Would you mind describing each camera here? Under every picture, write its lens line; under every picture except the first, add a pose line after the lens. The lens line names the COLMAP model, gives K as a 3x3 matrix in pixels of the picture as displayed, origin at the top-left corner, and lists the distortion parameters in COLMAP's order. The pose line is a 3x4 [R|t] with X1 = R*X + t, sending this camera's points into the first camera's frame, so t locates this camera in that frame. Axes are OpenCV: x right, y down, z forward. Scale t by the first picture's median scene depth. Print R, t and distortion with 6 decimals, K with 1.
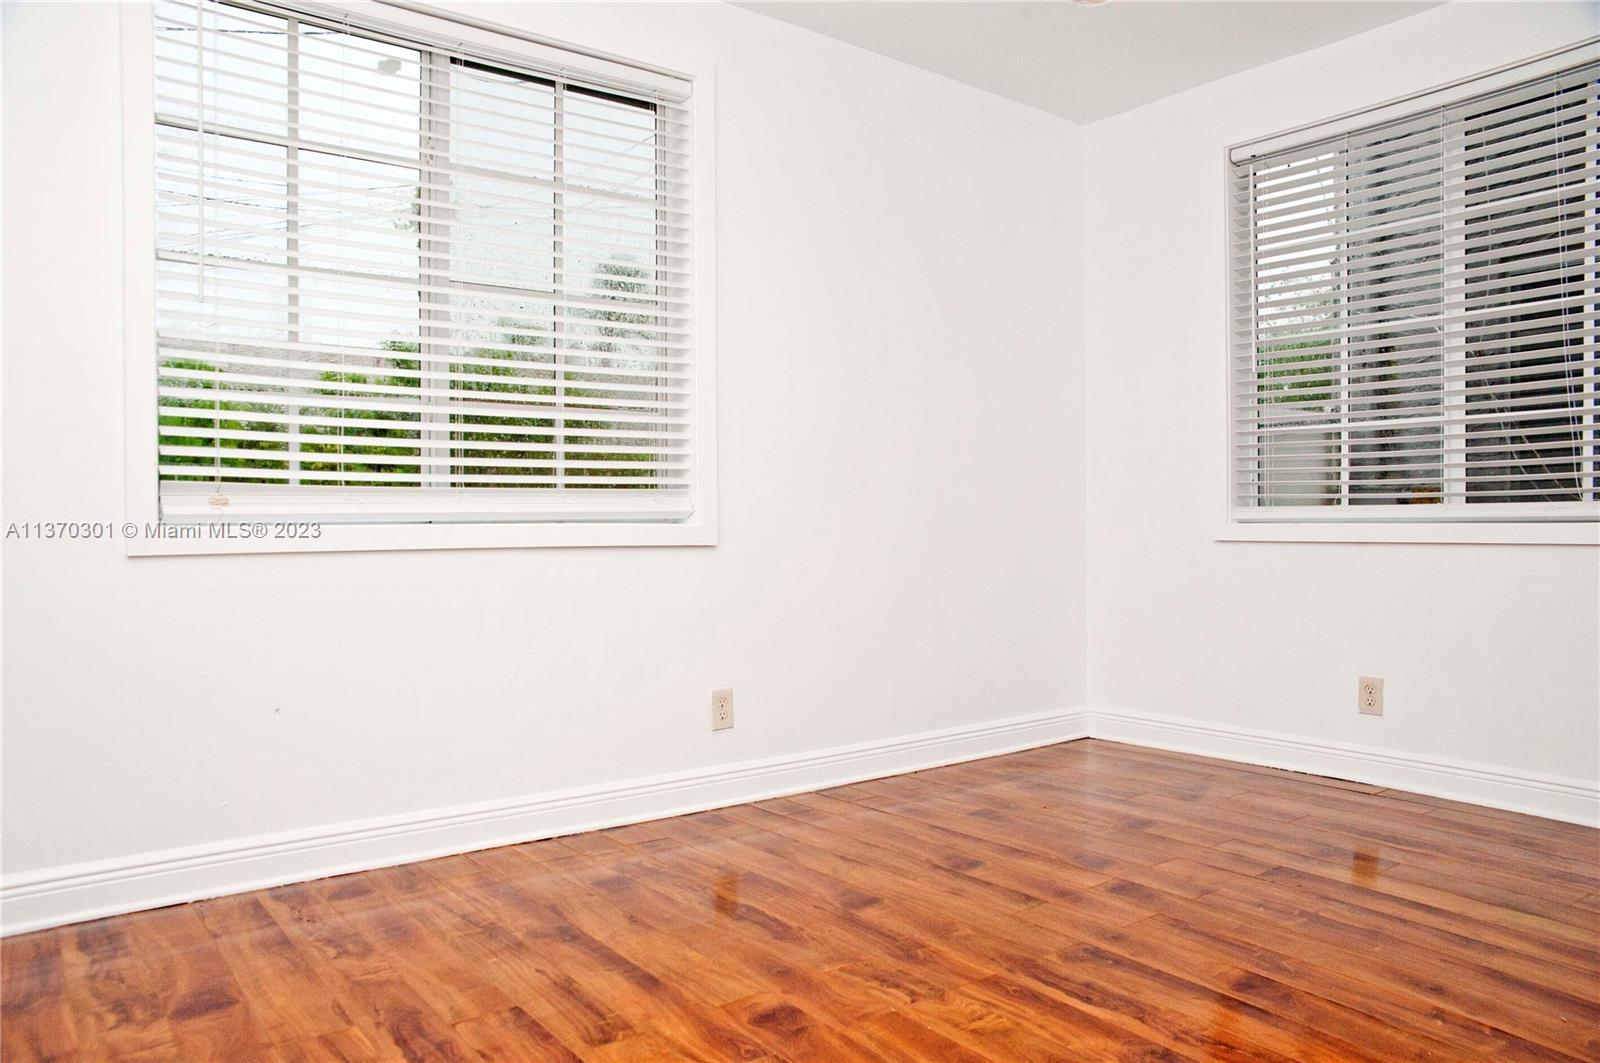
lens RADIAL K [[1104.4, 0, 800.6], [0, 1104.4, 516.0], [0, 0, 1]] dist [-0.112493, 0.088198]
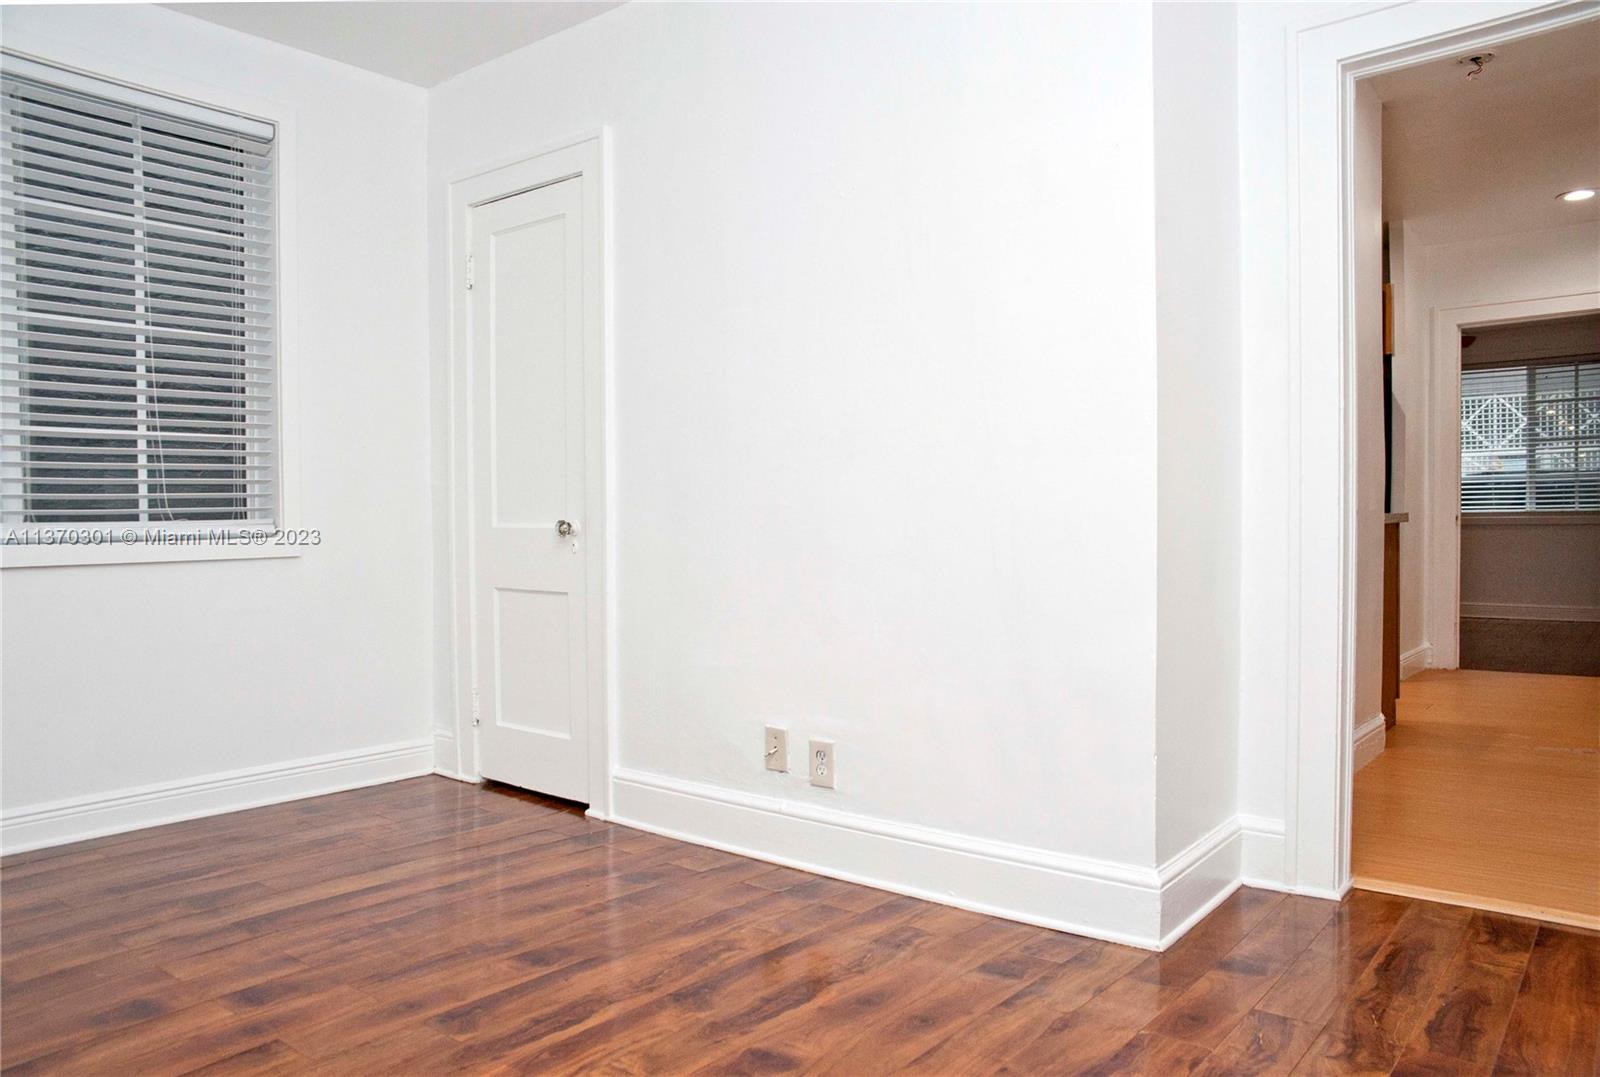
lens RADIAL K [[1126.8, 0, 793.2], [0, 1126.8, 541.7], [0, 0, 1]] dist [-0.059755, 0.006240]
pose [[-0.236209, -0.014946, 0.971587, -0.640496], [0.006322, 0.999837, 0.016918, -0.010885], [-0.971682, 0.010138, -0.236076, 0.855146]]
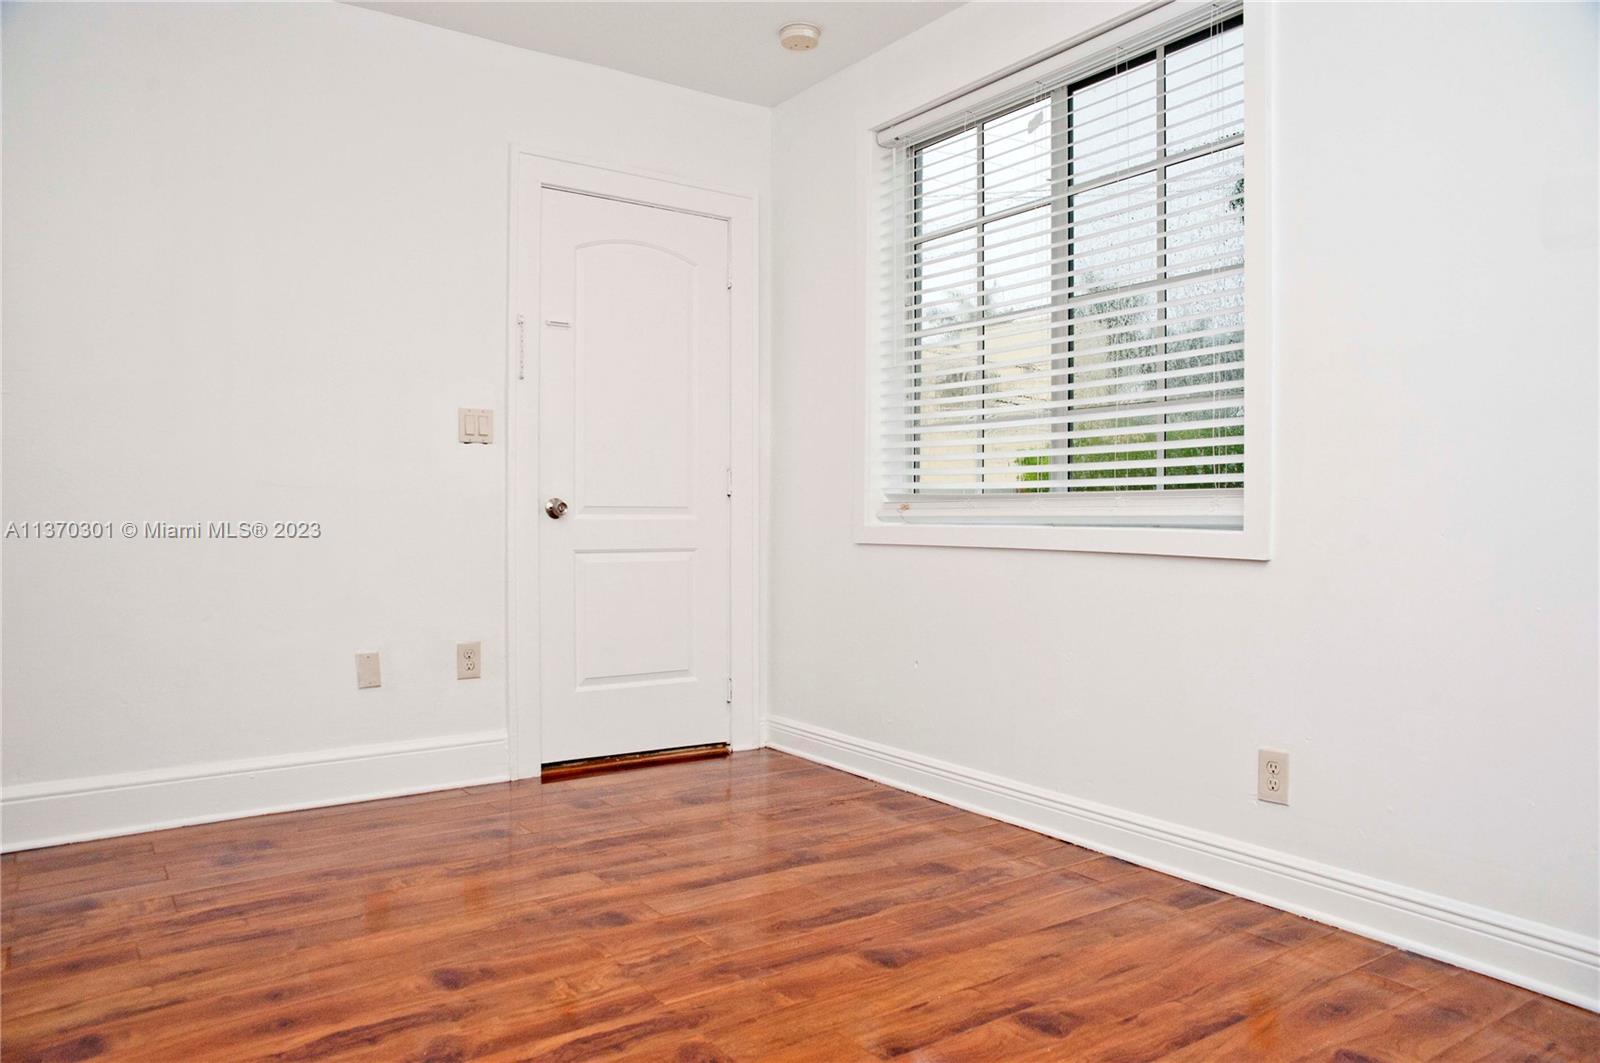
lens RADIAL K [[1104.4, 0, 798.6], [0, 1104.4, 533.7], [0, 0, 1]] dist [-0.112493, 0.088198]
pose [[-0.045344, 0.022543, -0.998717, 0.978842], [0.002103, 0.999745, 0.022471, -0.013315], [0.998969, -0.001081, -0.045380, 1.012674]]
